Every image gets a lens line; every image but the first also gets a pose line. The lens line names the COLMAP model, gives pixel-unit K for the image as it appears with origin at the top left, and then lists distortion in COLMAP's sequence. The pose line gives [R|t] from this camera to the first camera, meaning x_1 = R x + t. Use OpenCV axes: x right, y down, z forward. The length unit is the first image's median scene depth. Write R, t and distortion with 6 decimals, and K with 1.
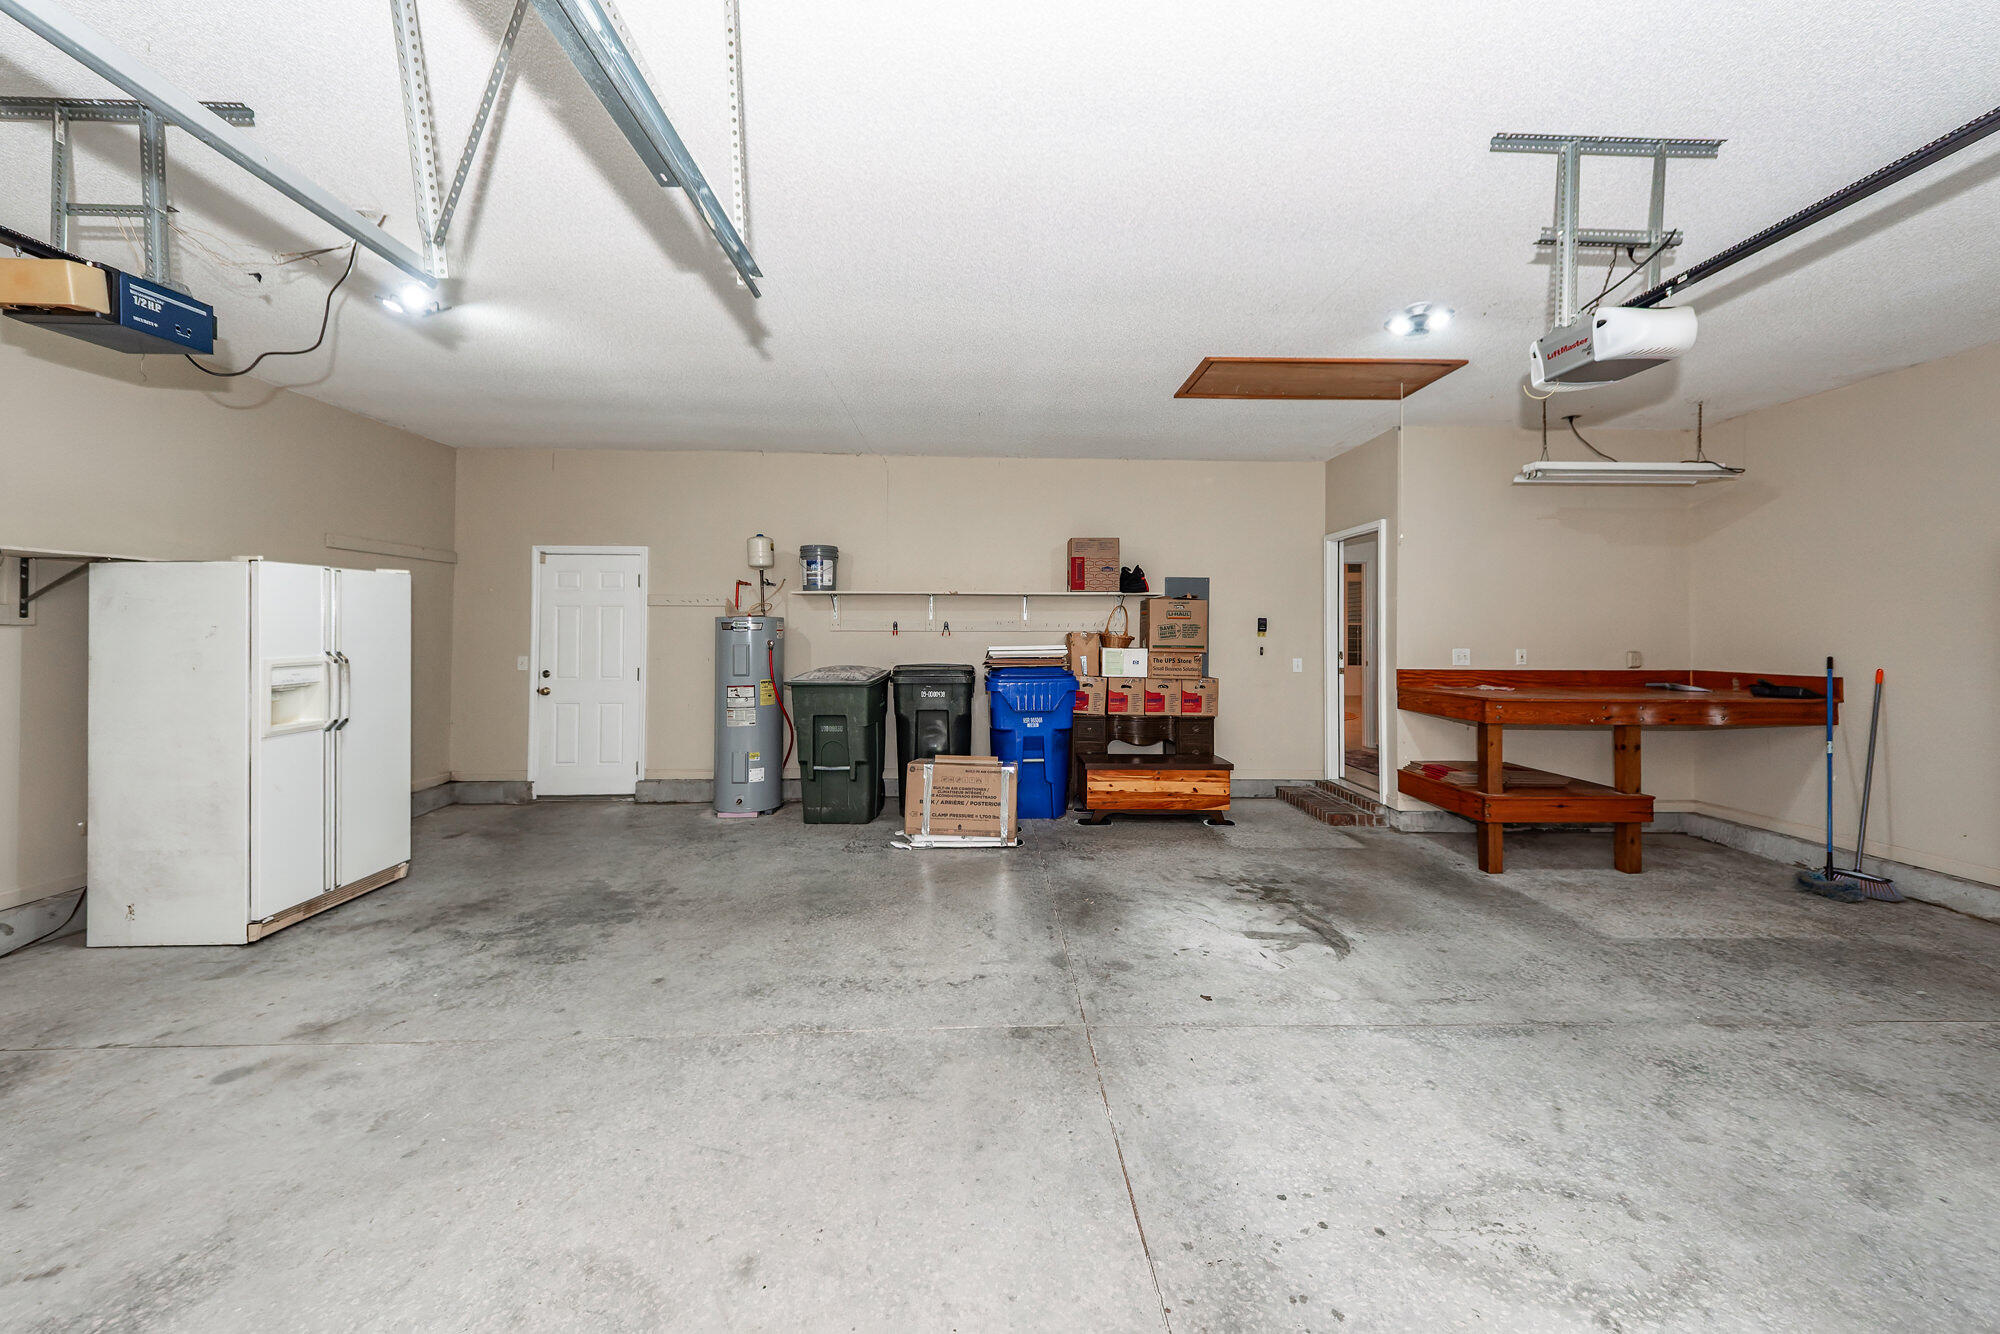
lens RADIAL K [[735.0, 0, 1003.6], [0, 735.0, 645.5], [0, 0, 1]] dist [0.010185, -0.004636]
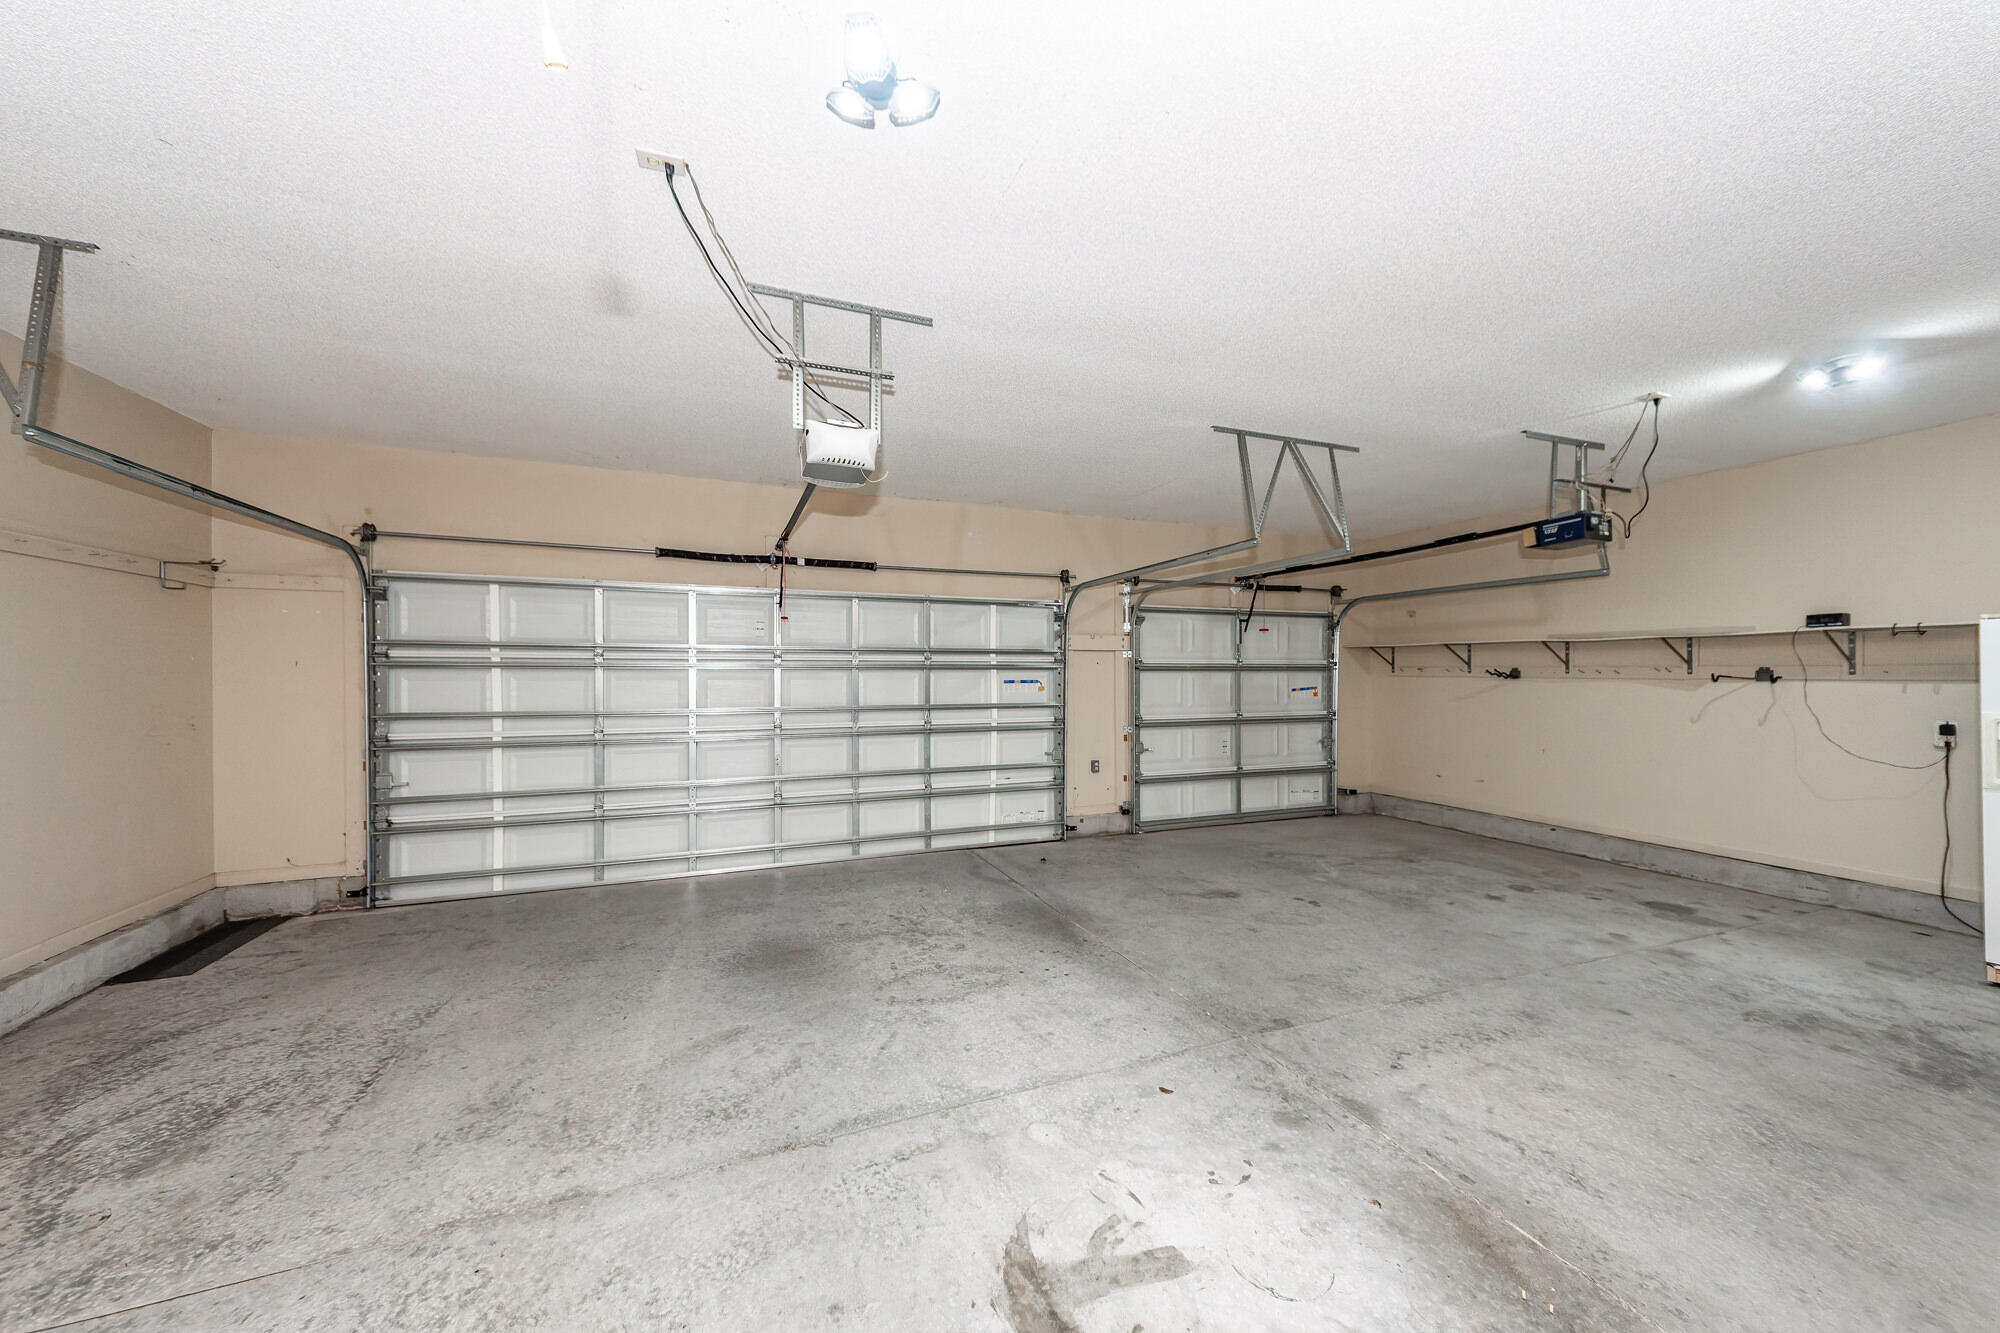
lens RADIAL K [[735.0, 0, 1000.7], [0, 735.0, 669.7], [0, 0, 1]] dist [0.010185, -0.004636]
pose [[-0.939734, -0.005147, -0.341867, 0.725026], [-0.007239, 0.999962, 0.004842, -0.037253], [0.341829, 0.007024, -0.939736, 1.656656]]
